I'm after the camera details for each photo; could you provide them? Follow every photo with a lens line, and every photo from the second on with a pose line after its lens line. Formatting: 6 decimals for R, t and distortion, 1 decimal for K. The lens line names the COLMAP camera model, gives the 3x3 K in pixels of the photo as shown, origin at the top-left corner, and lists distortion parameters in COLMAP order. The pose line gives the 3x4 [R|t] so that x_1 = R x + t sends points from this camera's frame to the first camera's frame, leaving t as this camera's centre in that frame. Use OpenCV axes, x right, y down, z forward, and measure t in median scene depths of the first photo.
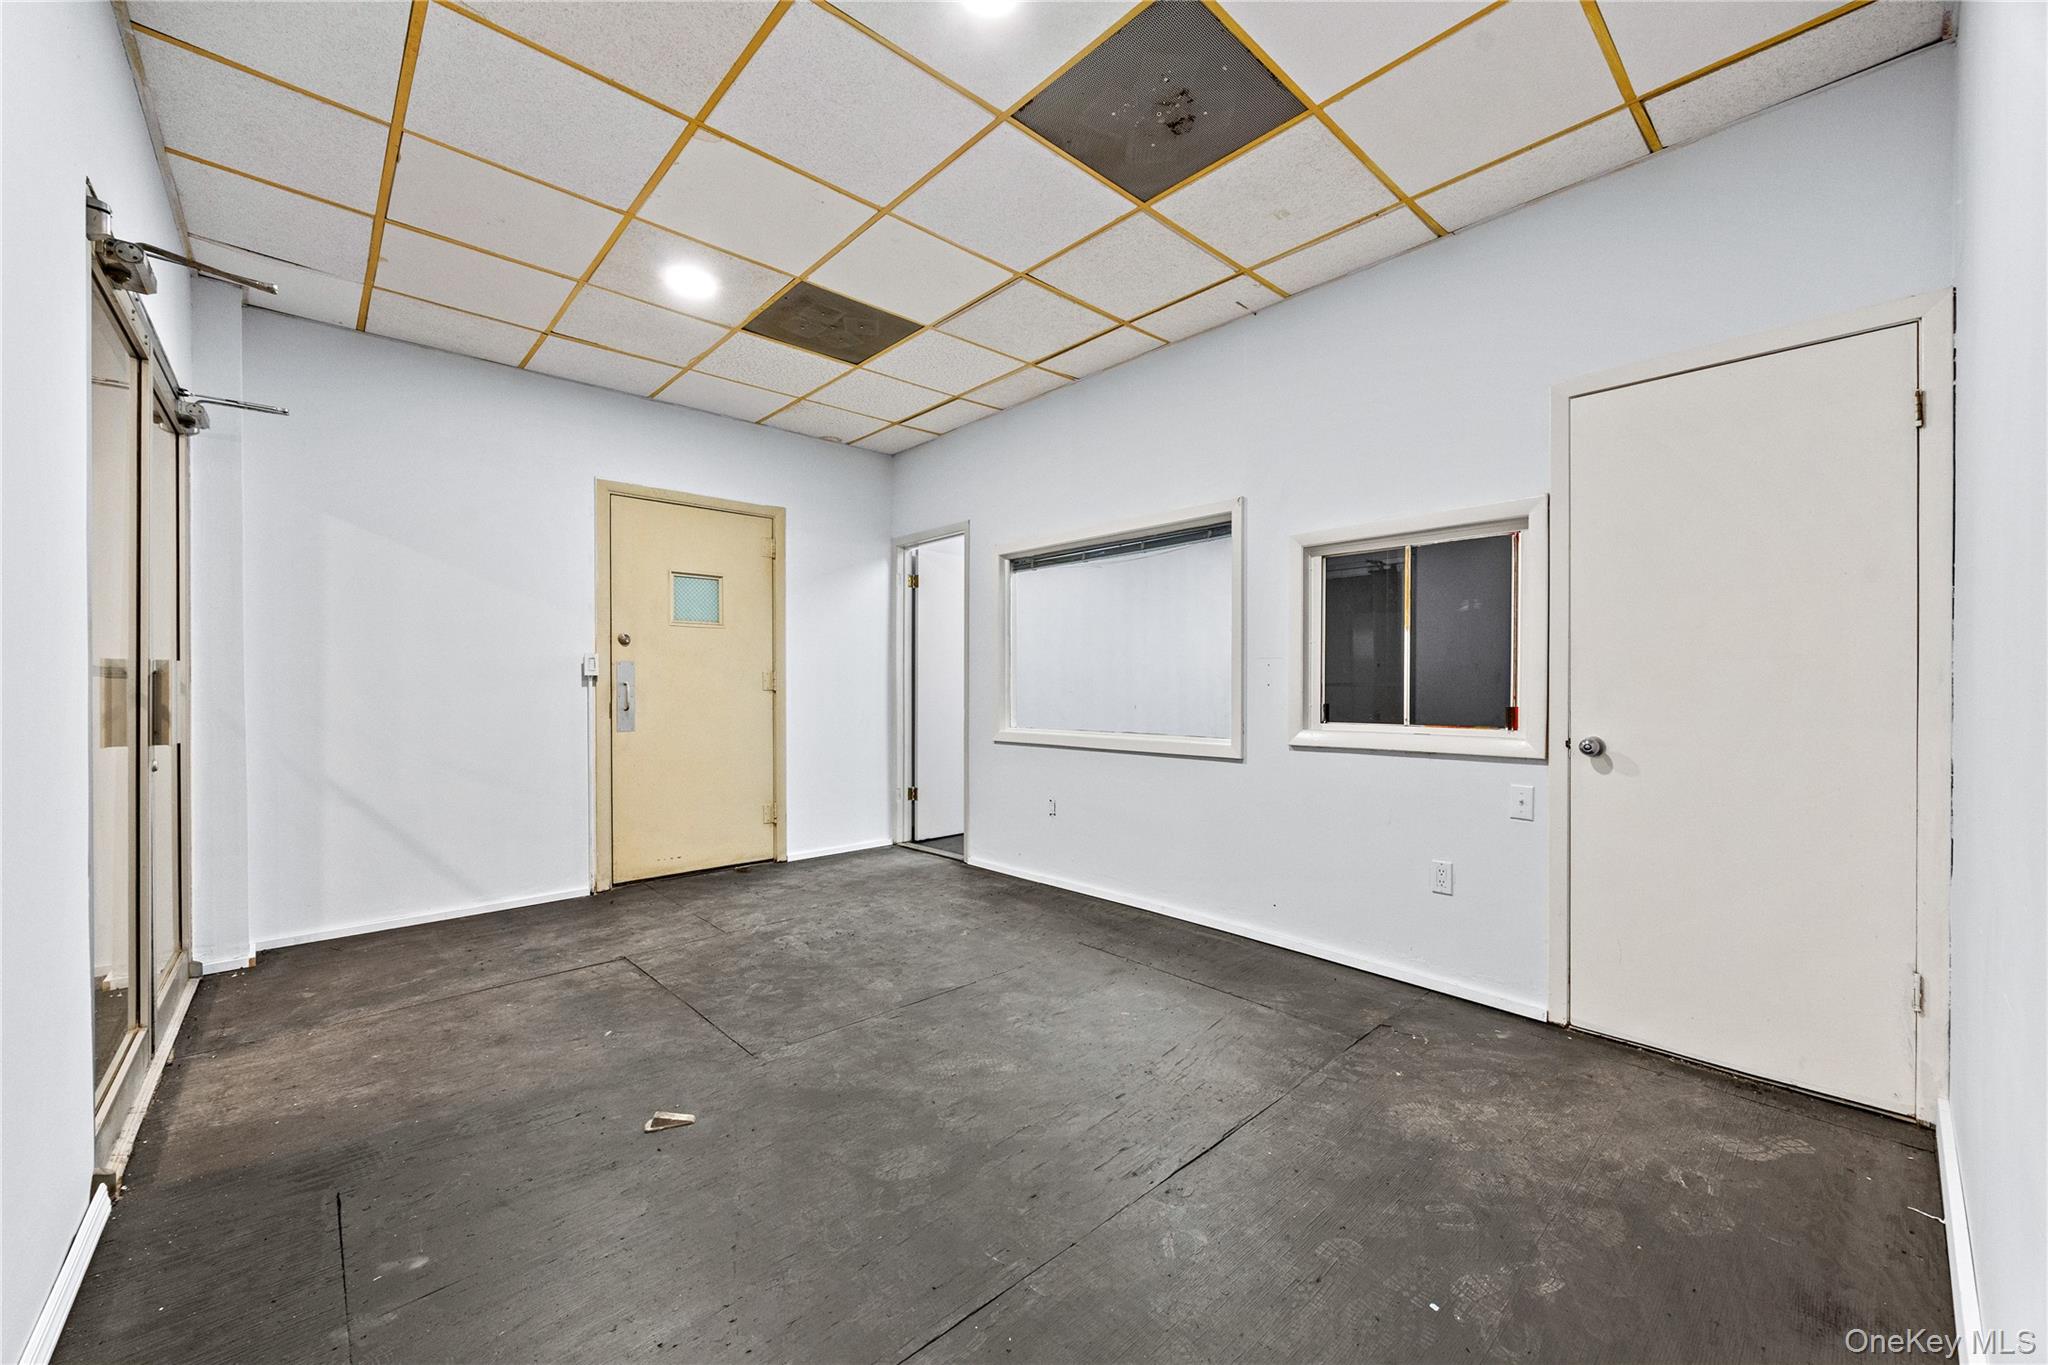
lens RADIAL K [[794.6, 0, 1021.2], [0, 794.6, 691.7], [0, 0, 1]] dist [-0.001430, 0.000215]
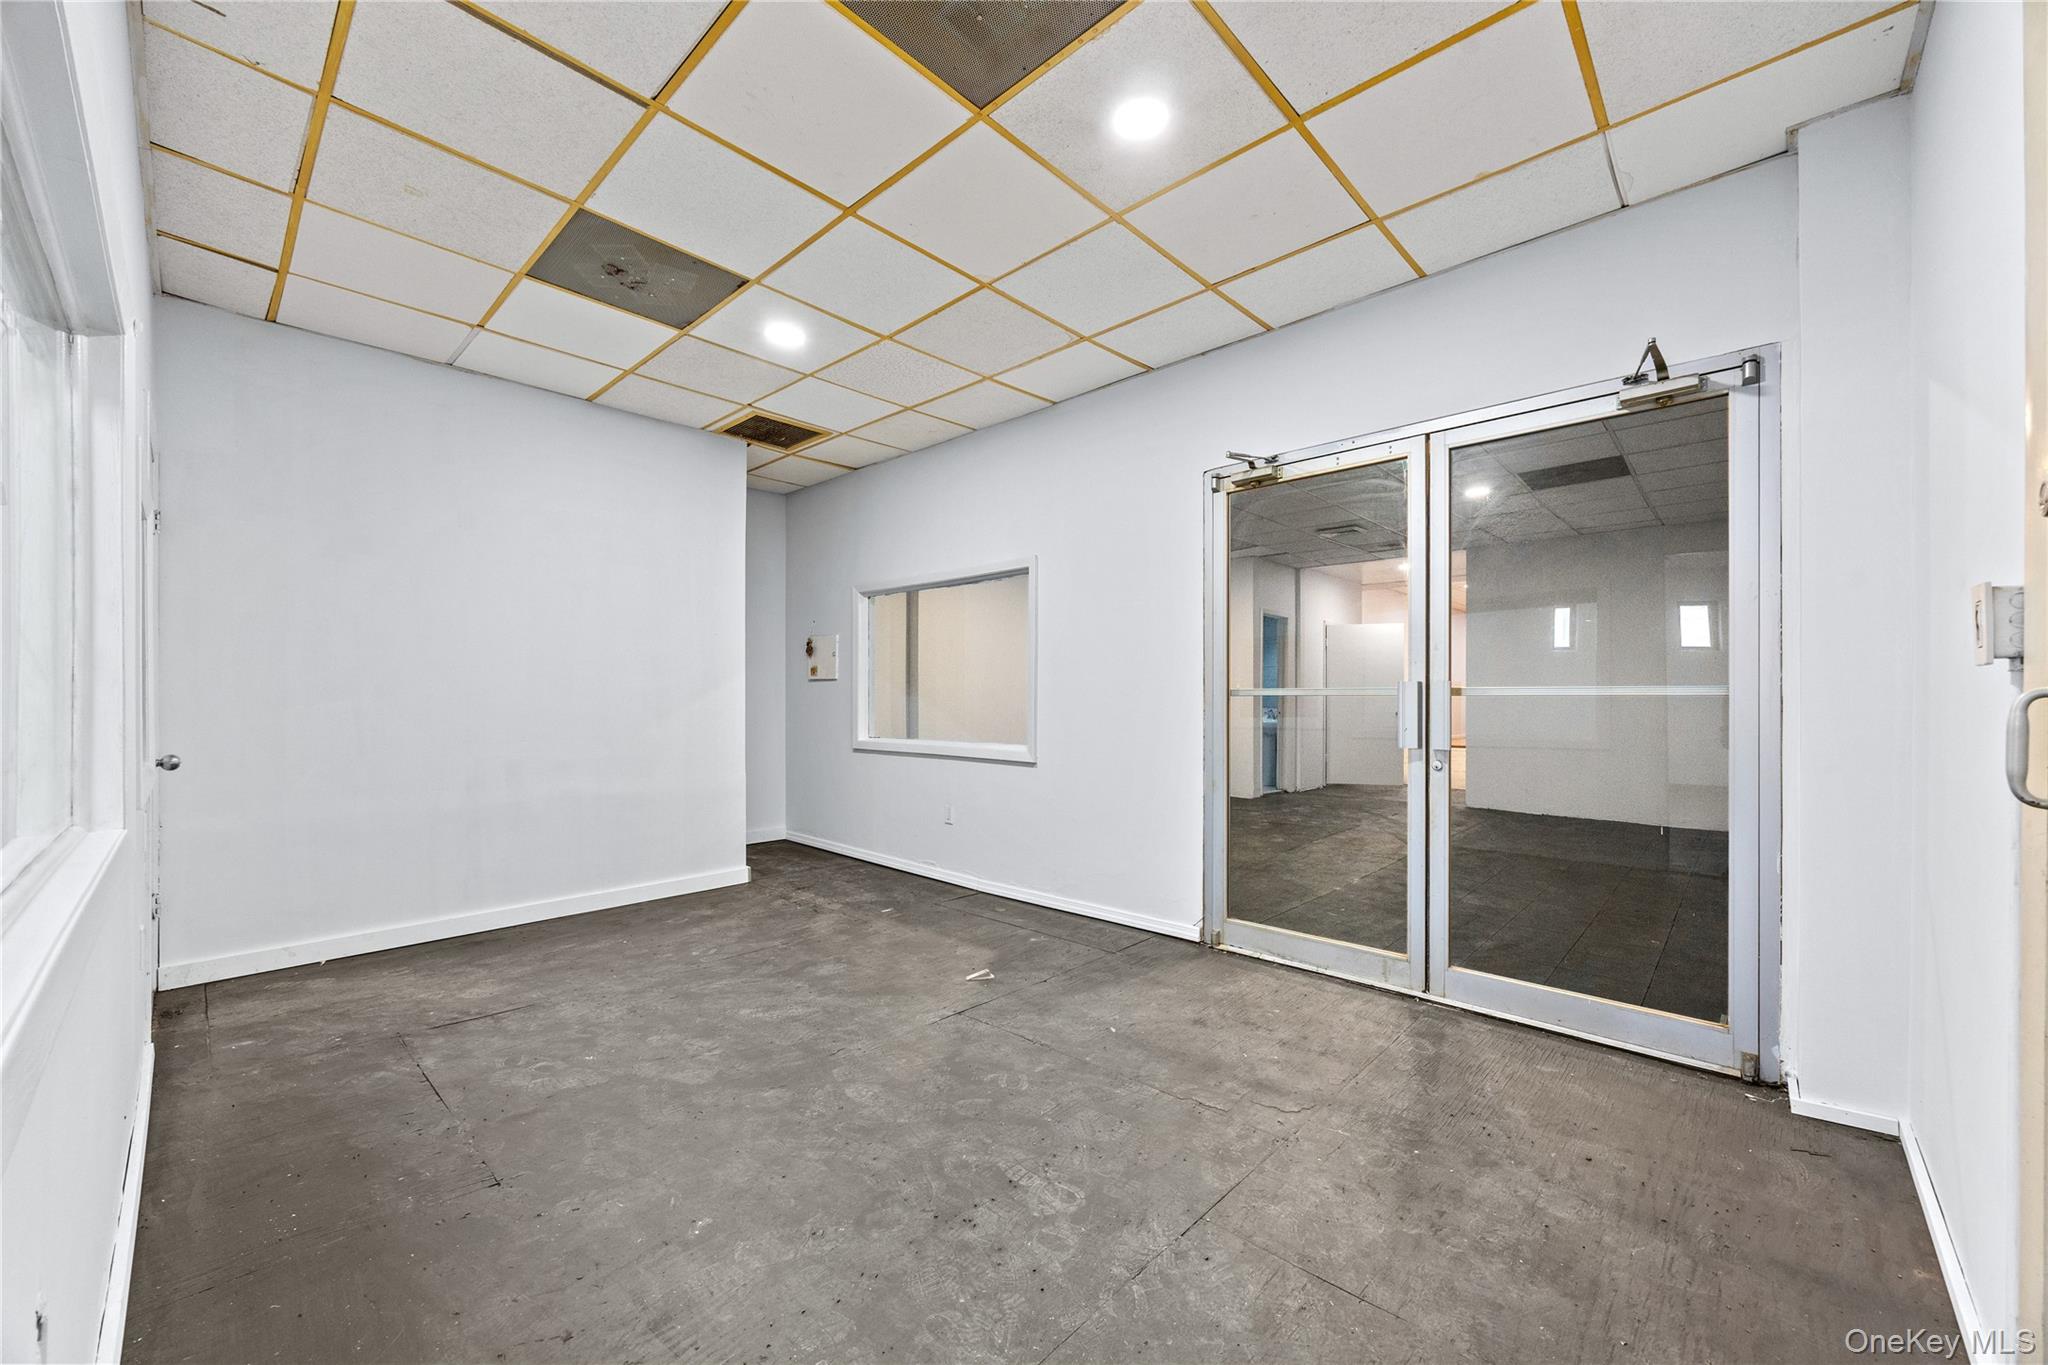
lens RADIAL K [[794.6, 0, 1018.7], [0, 794.6, 692.5], [0, 0, 1]] dist [-0.001430, 0.000215]
pose [[-0.996420, 0.000949, -0.084539, -0.293972], [0.001191, 0.999995, -0.002814, -0.018864], [0.084536, -0.002905, -0.996416, 1.981486]]
